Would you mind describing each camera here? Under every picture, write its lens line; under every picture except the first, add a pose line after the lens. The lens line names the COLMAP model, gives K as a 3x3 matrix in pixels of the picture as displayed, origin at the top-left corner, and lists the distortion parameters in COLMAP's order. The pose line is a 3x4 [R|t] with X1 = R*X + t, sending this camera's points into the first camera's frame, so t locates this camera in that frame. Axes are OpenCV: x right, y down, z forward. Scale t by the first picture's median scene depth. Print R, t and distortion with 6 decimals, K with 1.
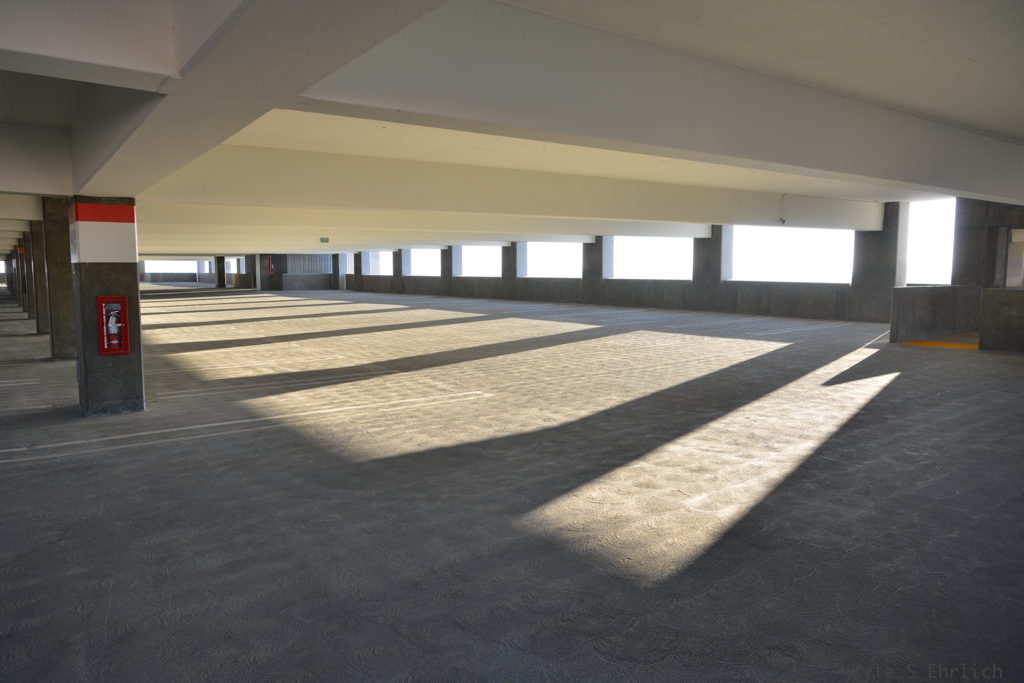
lens RADIAL K [[699.4, 0, 507.2], [0, 699.4, 343.2], [0, 0, 1]] dist [-0.016473, 0.005858]
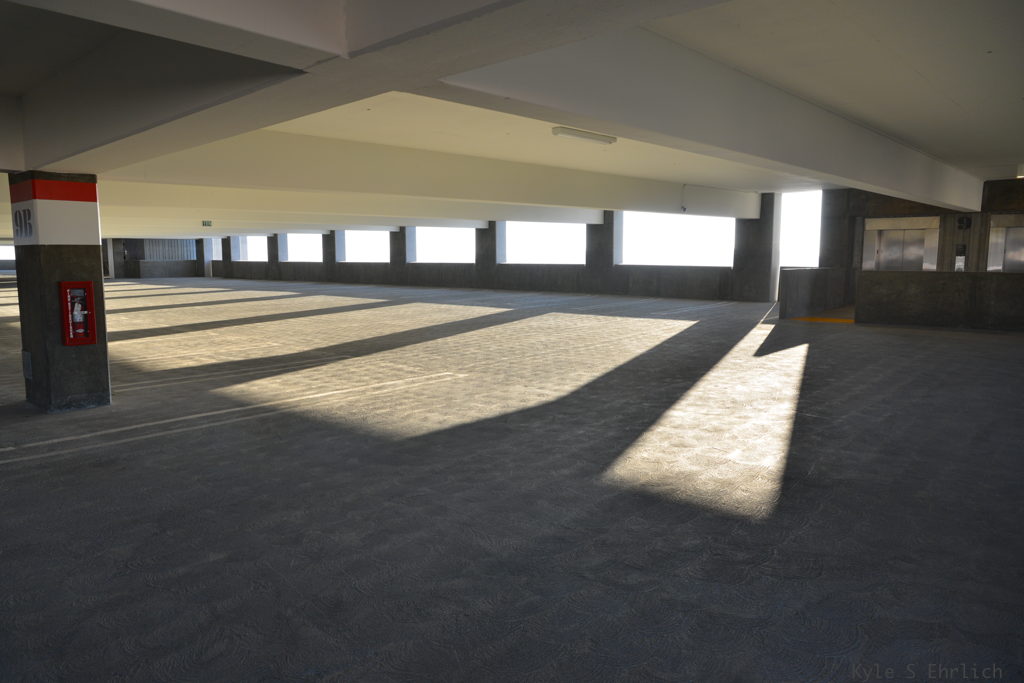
lens RADIAL K [[699.4, 0, 509.1], [0, 699.4, 340.7], [0, 0, 1]] dist [-0.016473, 0.005858]
pose [[0.979119, -0.025687, 0.201660, -0.160536], [0.022410, 0.999577, 0.018519, 0.005708], [-0.202051, -0.013614, 0.979280, -0.016543]]
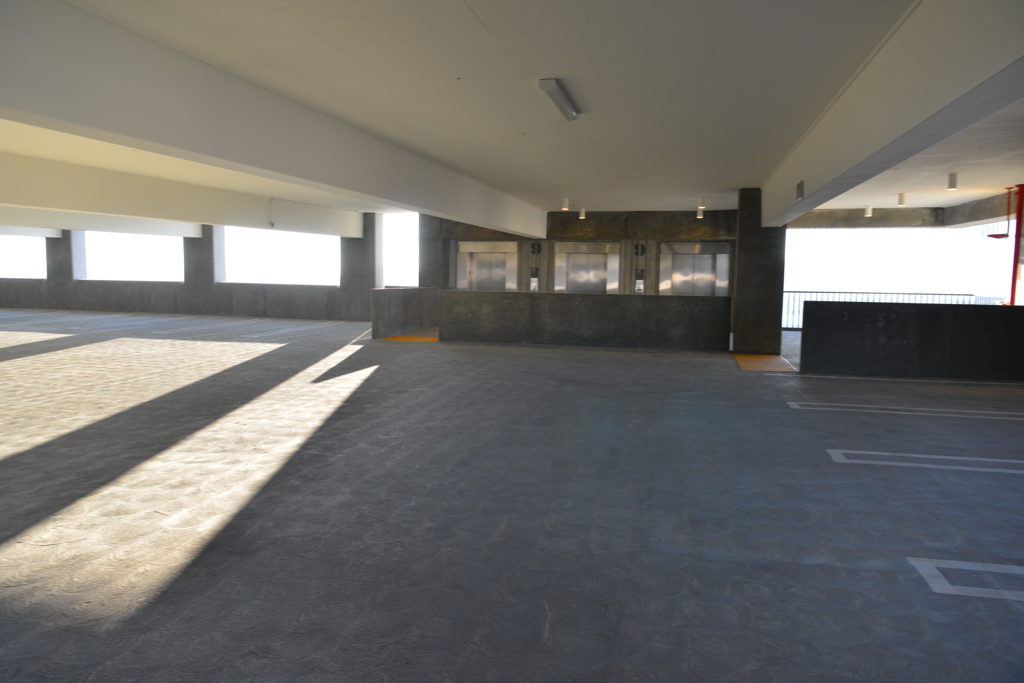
lens RADIAL K [[699.4, 0, 506.7], [0, 699.4, 339.7], [0, 0, 1]] dist [-0.016473, 0.005858]
pose [[0.775275, -0.046000, 0.629947, 0.020171], [0.050863, 0.998652, 0.010326, -0.000119], [-0.629573, 0.024036, 0.776570, -0.003276]]
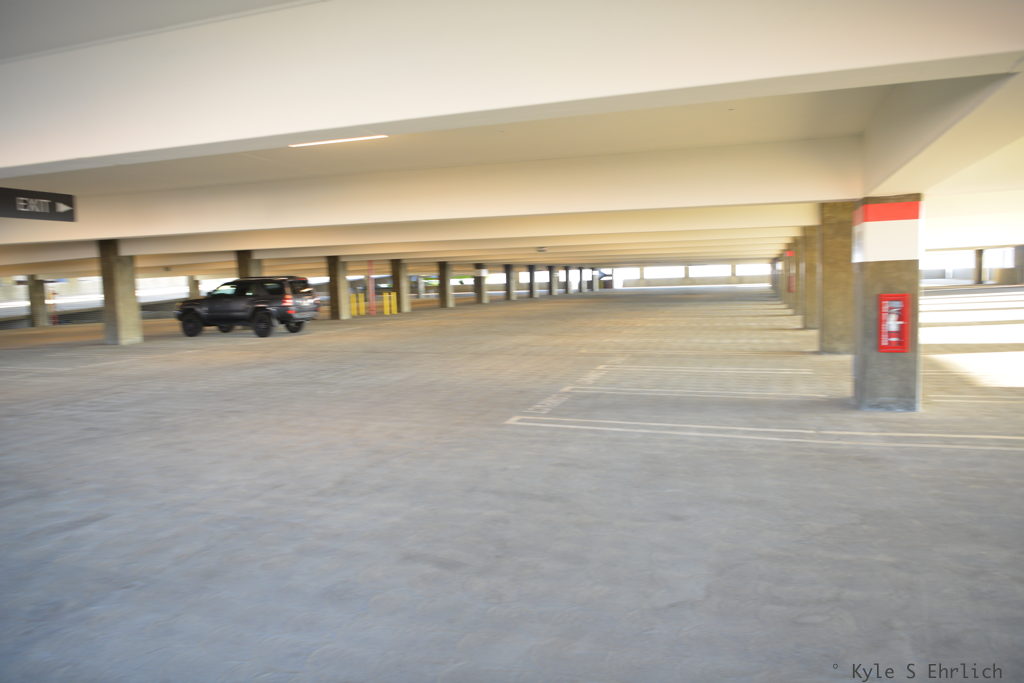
lens RADIAL K [[699.4, 0, 501.3], [0, 699.4, 344.0], [0, 0, 1]] dist [-0.016473, 0.005858]
pose [[0.555113, 0.052838, -0.830095, -0.036615], [-0.049855, 0.998300, 0.030205, 0.002163], [0.830279, 0.024618, 0.556803, -0.024194]]
